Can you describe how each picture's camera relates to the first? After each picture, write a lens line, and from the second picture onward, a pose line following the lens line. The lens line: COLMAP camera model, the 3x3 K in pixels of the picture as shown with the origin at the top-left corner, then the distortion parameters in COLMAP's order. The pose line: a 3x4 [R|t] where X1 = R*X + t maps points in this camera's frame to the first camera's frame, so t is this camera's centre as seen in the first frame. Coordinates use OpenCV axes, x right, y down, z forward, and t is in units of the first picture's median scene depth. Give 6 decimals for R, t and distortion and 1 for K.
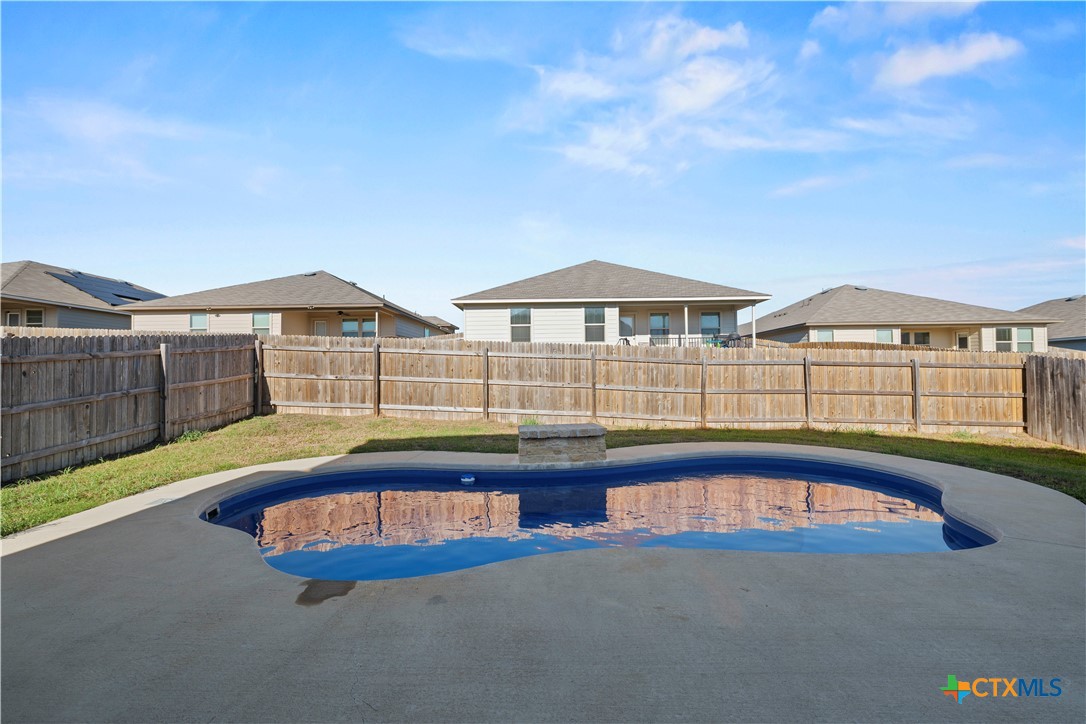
lens RADIAL K [[431.0, 0, 554.2], [0, 431.0, 363.6], [0, 0, 1]] dist [-0.001198, -0.000075]
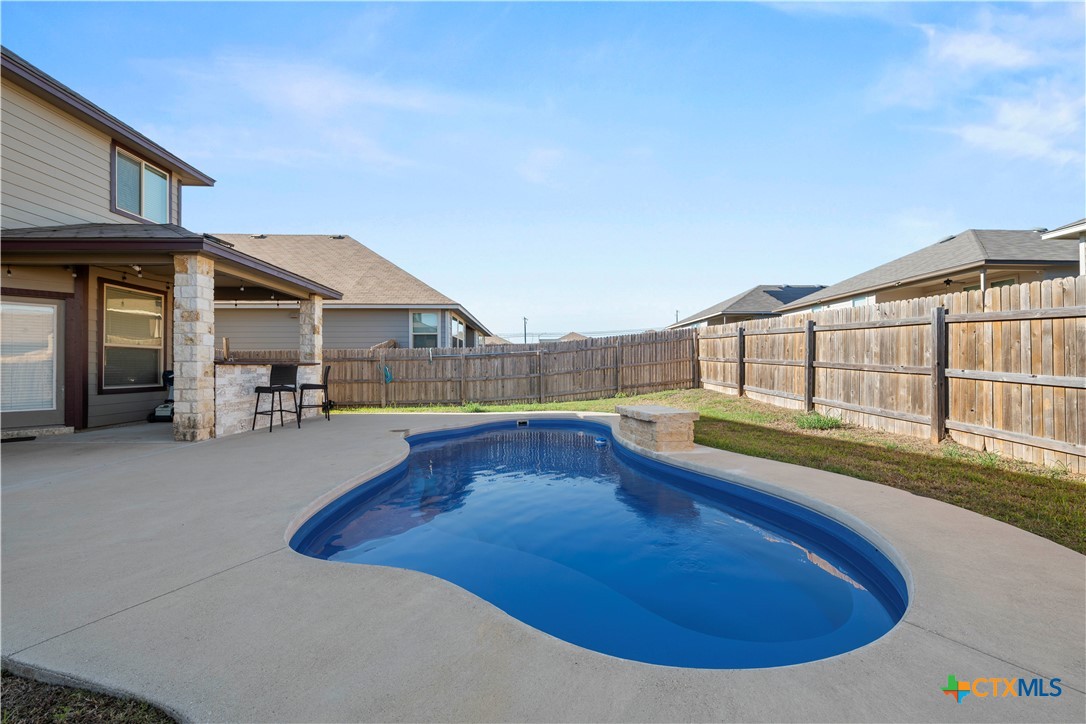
lens RADIAL K [[431.0, 0, 554.2], [0, 431.0, 363.6], [0, 0, 1]] dist [-0.001198, -0.000075]
pose [[0.057726, 0.000292, -0.998332, 0.605813], [0.028827, 0.999582, 0.001959, 0.026976], [0.997916, -0.028892, 0.057694, 0.480278]]
